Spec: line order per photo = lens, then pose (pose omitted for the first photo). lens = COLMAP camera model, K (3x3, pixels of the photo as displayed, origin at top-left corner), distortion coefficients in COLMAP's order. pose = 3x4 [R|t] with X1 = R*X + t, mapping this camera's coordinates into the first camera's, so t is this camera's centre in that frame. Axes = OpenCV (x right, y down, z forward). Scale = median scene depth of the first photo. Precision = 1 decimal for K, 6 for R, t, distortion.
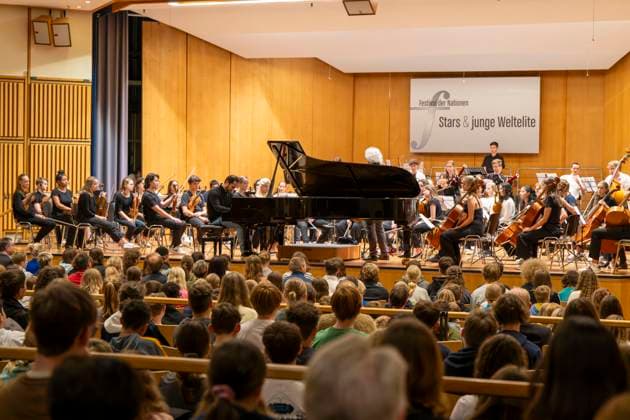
lens RADIAL K [[1295.8, 0, 313.9], [0, 1295.8, 209.0], [0, 0, 1]] dist [0.136032, 0.000000]
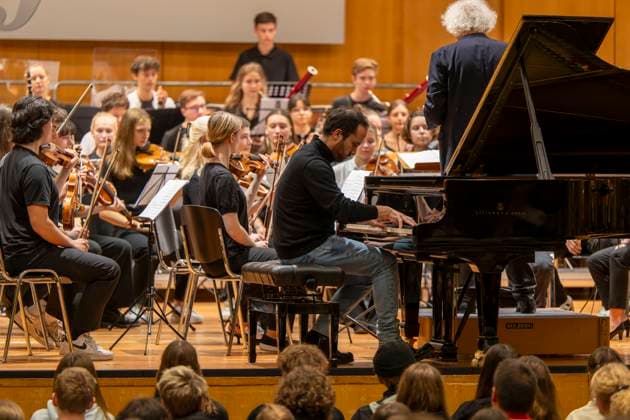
lens RADIAL K [[3643.6, 0, 315.1], [0, 3643.6, 209.4], [0, 0, 1]] dist [-0.123083, 0.000000]
pose [[0.814358, -0.021718, 0.579957, -0.654619], [0.017008, 0.999763, 0.013558, -0.015075], [-0.580114, -0.001177, 0.814534, 0.243372]]
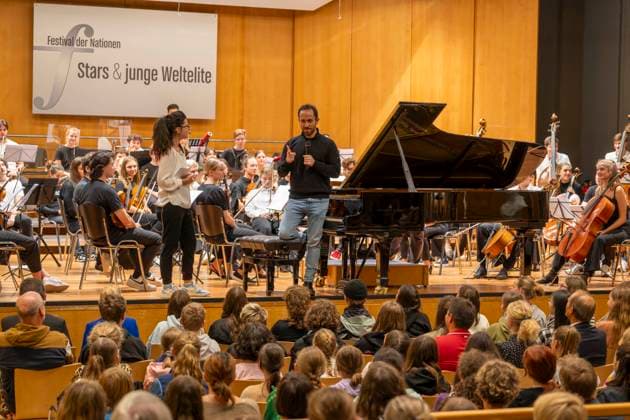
lens RADIAL K [[1605.1, 0, 315.6], [0, 1605.1, 207.1], [0, 0, 1]] dist [0.154935, 0.000000]
pose [[0.721271, -0.022022, 0.692303, -0.617054], [0.010092, 0.999722, 0.021287, -0.018582], [-0.692580, -0.008367, 0.721293, 0.470357]]
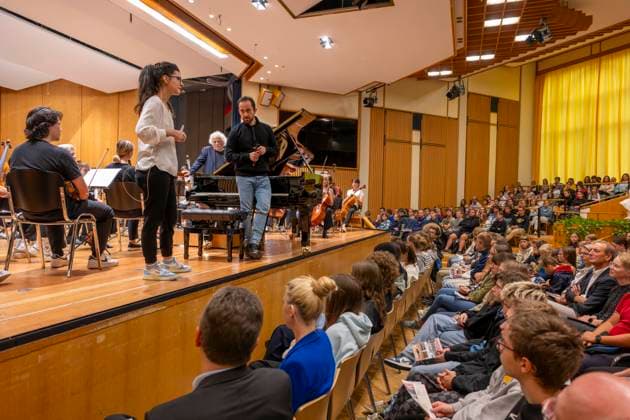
lens RADIAL K [[423.2, 0, 318.3], [0, 423.2, 208.9], [0, 0, 1]] dist [-0.000664, -0.001552]
pose [[-0.014362, -0.019561, 0.999706, -0.314150], [-0.001912, 0.999807, 0.019535, 0.008110], [-0.999895, -0.001631, -0.014396, 1.014370]]
